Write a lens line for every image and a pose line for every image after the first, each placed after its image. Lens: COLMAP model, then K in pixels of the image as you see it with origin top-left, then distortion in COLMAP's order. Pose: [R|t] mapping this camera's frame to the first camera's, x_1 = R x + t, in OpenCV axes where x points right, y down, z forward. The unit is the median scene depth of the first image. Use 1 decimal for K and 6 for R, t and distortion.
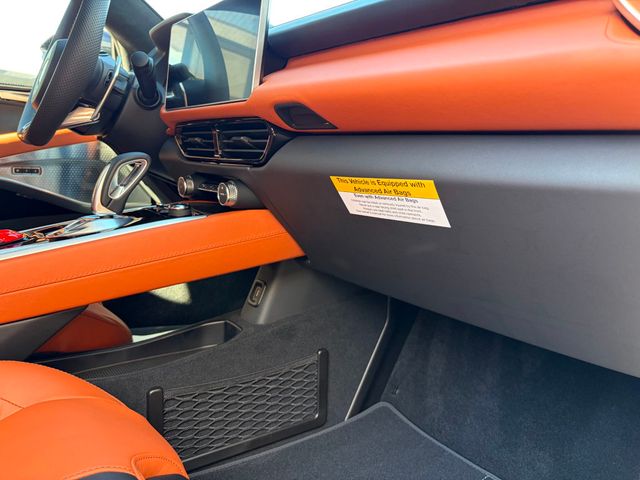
lens RADIAL K [[492.0, 0, 320.6], [0, 492.0, 244.2], [0, 0, 1]] dist [0.031565, -0.038980]
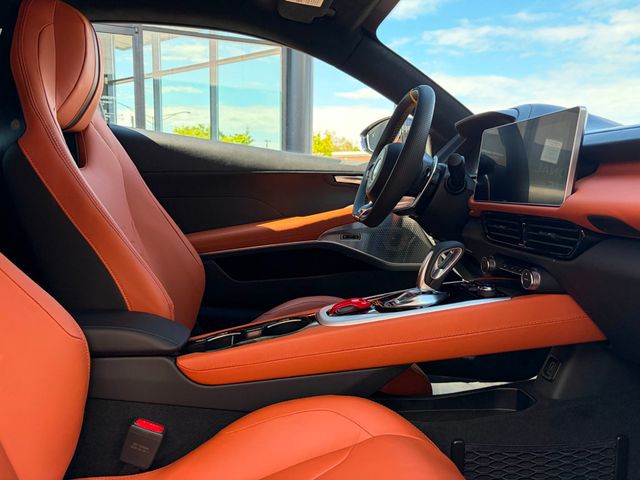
lens RADIAL K [[492.0, 0, 320.6], [0, 492.0, 244.2], [0, 0, 1]] dist [0.031565, -0.038980]
pose [[0.866328, 0.031105, -0.498506, -0.042235], [-0.069215, 0.995906, -0.058145, -0.078734], [0.494657, 0.084877, 0.864934, -0.214762]]
